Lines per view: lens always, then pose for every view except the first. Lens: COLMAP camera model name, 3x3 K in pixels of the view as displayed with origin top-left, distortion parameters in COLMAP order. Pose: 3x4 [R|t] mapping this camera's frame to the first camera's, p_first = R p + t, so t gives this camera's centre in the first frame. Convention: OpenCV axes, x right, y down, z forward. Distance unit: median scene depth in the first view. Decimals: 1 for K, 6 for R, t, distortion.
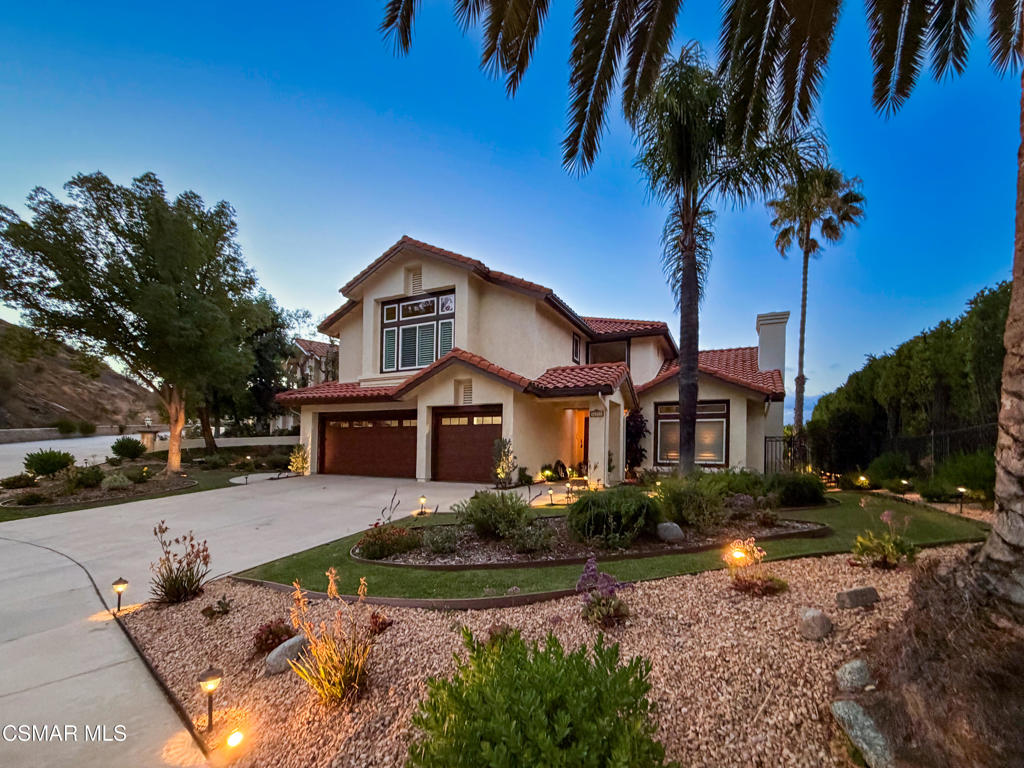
lens RADIAL K [[439.5, 0, 512.0], [0, 439.5, 384.0], [0, 0, 1]] dist [0.000782, 0.000147]
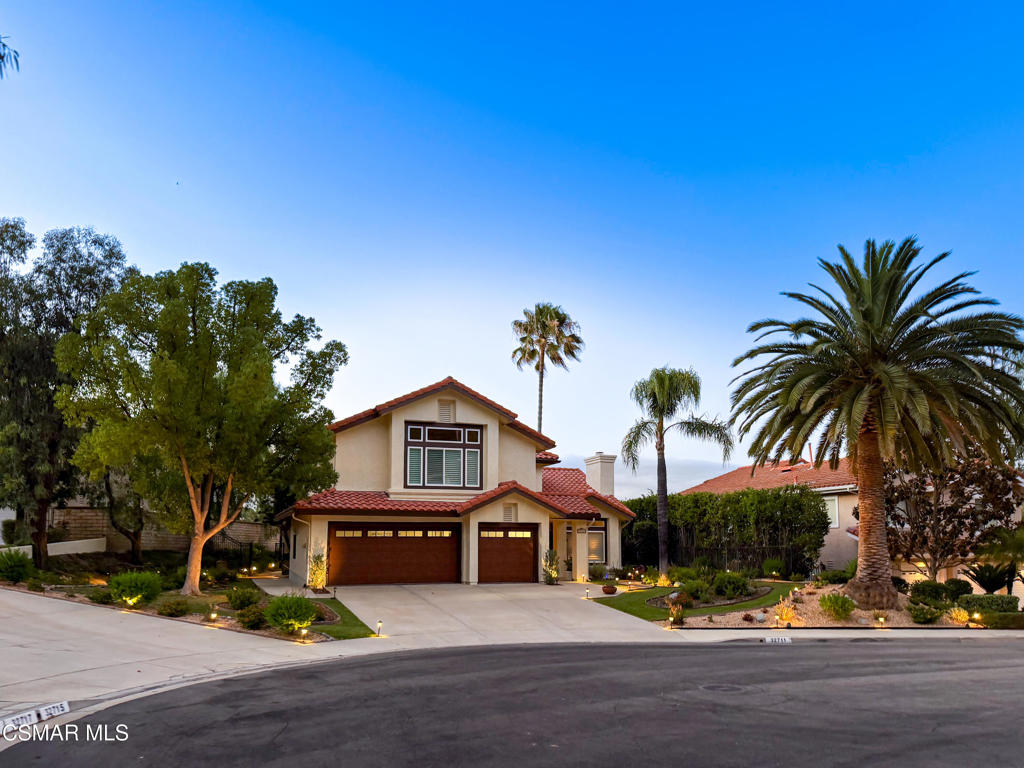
lens RADIAL K [[584.7, 0, 512.0], [0, 584.7, 384.0], [0, 0, 1]] dist [0.047942, -0.000505]
pose [[0.740853, 0.167663, 0.650404, -1.180576], [-0.093194, 0.984636, -0.147668, -0.093289], [-0.665170, 0.048787, 0.745096, -0.319375]]
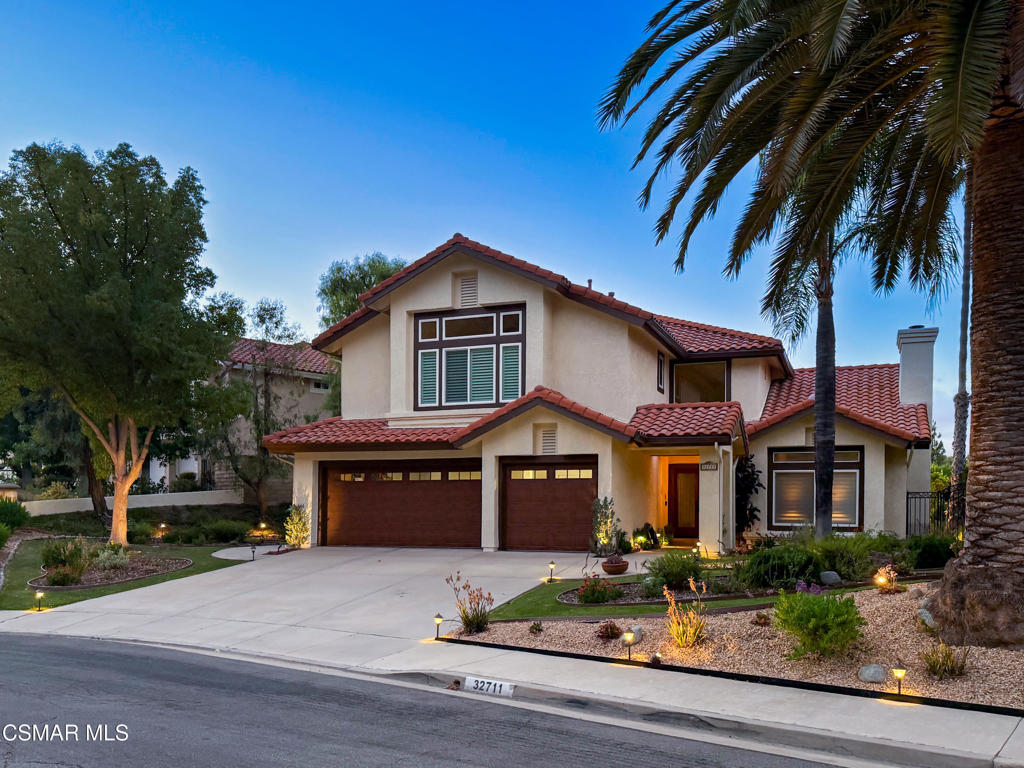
lens RADIAL K [[788.4, 0, 539.9], [0, 788.4, 380.1], [0, 0, 1]] dist [0.108906, -0.169087]
pose [[0.996323, 0.005869, 0.085480, -0.216878], [-0.005176, 0.999952, -0.008323, -0.069119], [-0.085525, 0.007850, 0.996305, -0.398293]]
